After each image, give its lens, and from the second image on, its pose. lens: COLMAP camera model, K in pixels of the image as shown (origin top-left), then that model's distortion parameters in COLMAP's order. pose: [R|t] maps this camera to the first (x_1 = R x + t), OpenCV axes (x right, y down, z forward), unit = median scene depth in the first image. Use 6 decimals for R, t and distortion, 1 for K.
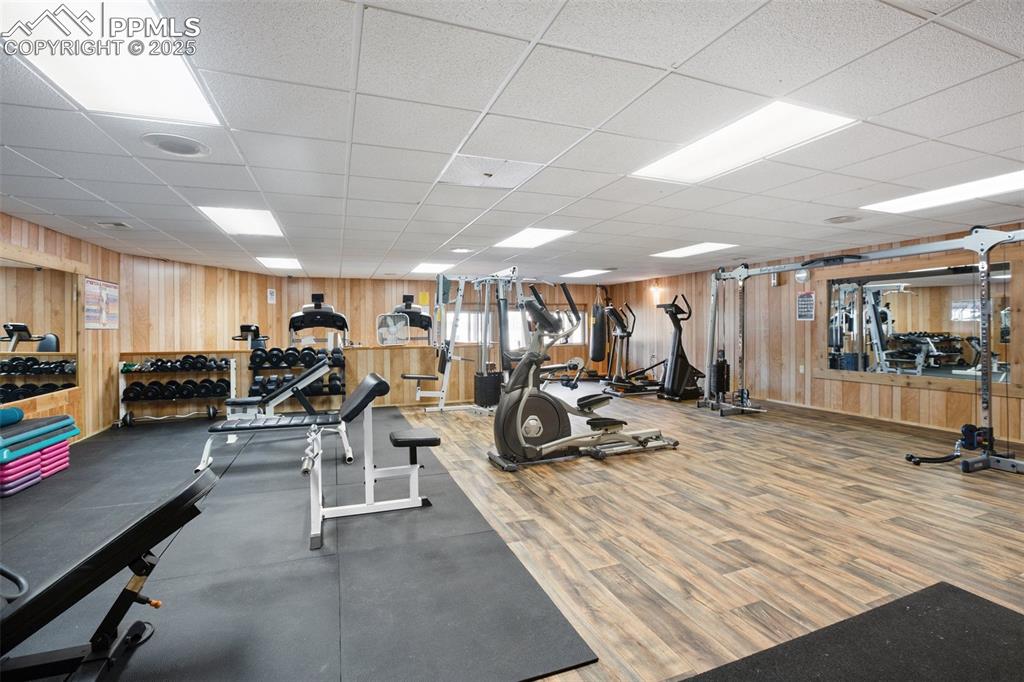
lens RADIAL K [[463.5, 0, 505.6], [0, 463.5, 330.8], [0, 0, 1]] dist [-0.028597, 0.000324]
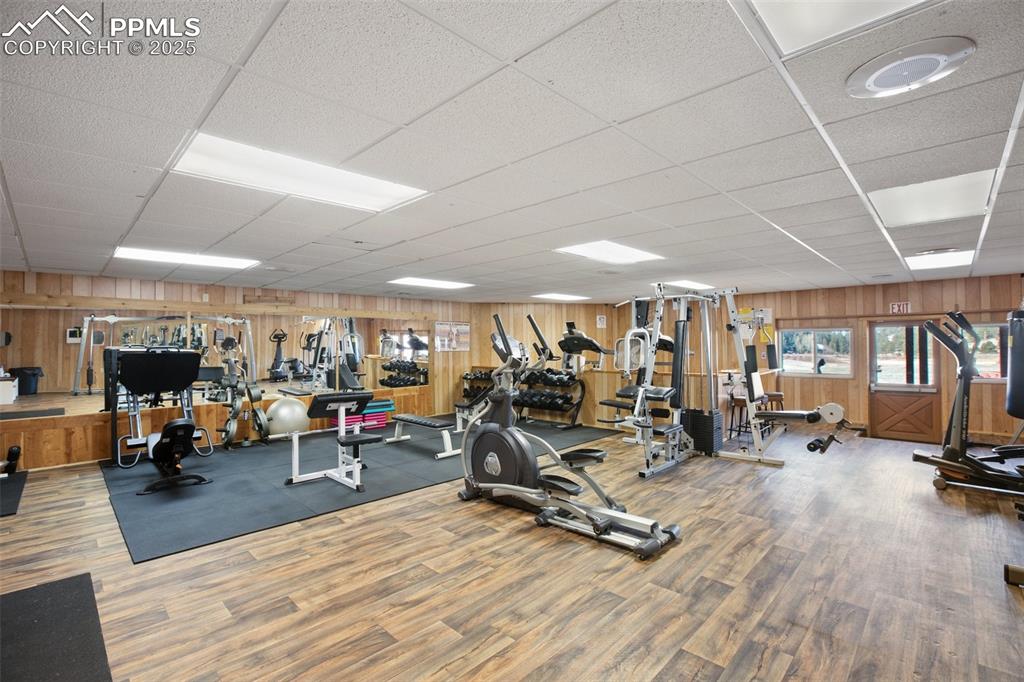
lens RADIAL K [[463.5, 0, 503.5], [0, 463.5, 343.3], [0, 0, 1]] dist [-0.028597, 0.000324]
pose [[0.413507, -0.004849, -0.910488, 1.049042], [-0.001524, 0.999981, -0.006018, -0.034497], [0.910500, 0.003876, 0.413492, 0.712940]]
